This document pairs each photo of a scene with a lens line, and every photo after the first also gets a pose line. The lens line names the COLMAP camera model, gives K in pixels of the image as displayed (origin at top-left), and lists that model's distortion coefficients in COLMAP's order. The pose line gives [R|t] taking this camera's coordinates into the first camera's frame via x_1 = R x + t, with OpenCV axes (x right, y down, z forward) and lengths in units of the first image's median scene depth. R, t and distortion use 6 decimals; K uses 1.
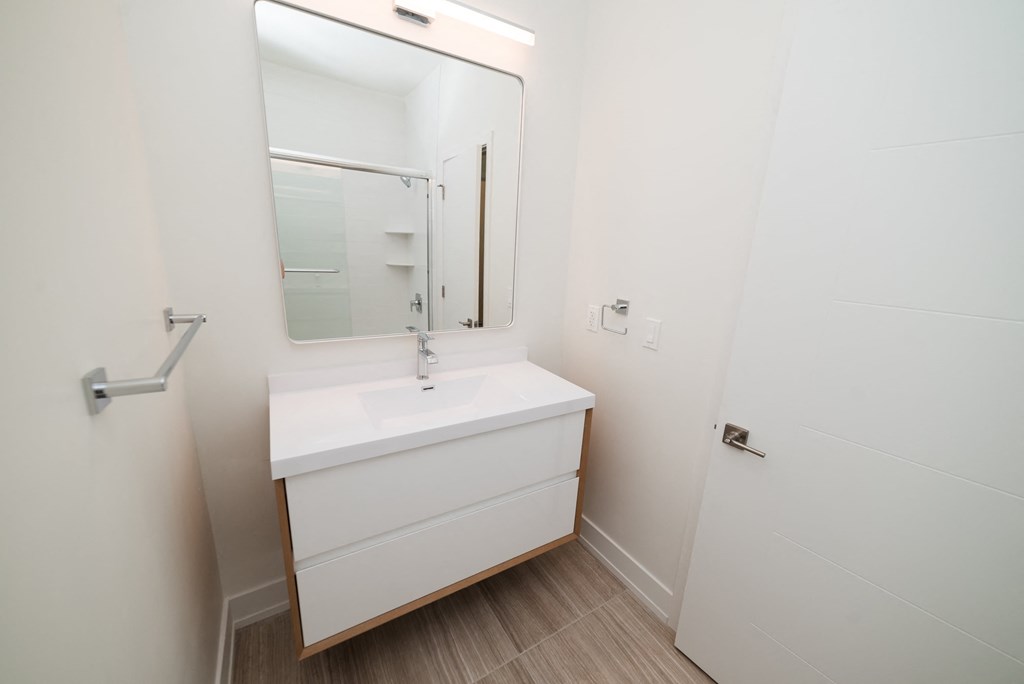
lens RADIAL K [[392.8, 0, 511.1], [0, 392.8, 344.9], [0, 0, 1]] dist [-0.001700, 0.001627]
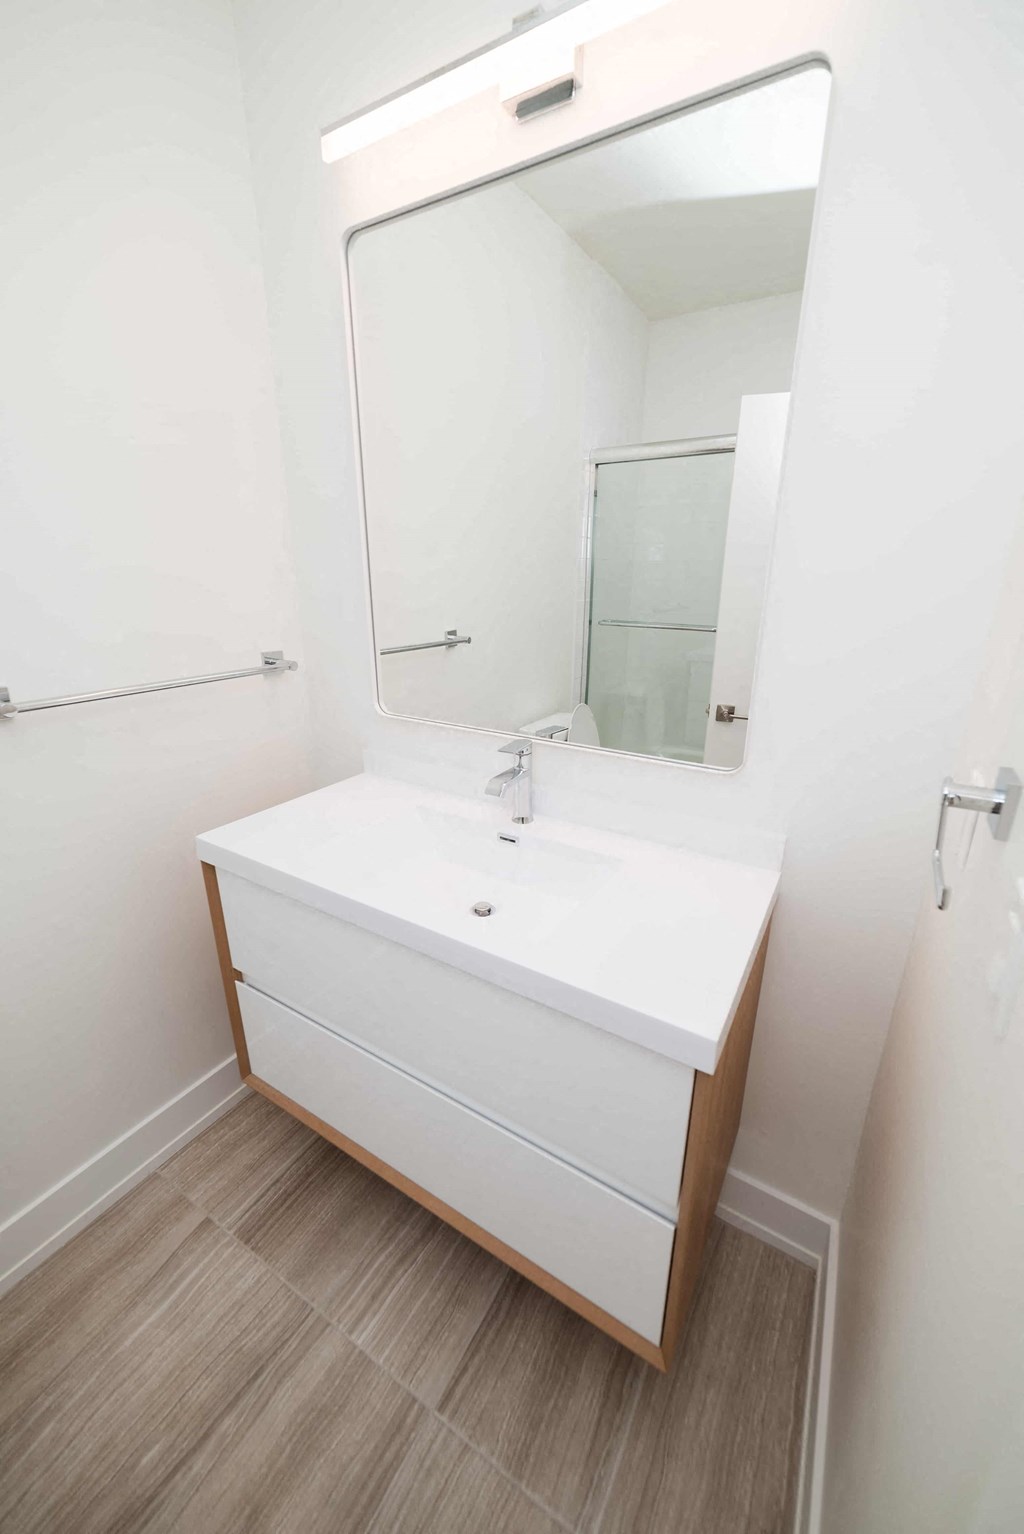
lens RADIAL K [[588.4, 0, 510.3], [0, 588.4, 764.6], [0, 0, 1]] dist [-0.001700, 0.001627]
pose [[0.457598, 0.229417, -0.859053, 0.509293], [-0.201059, 0.967814, 0.151363, -0.124388], [0.866129, 0.103457, 0.488996, 0.633898]]
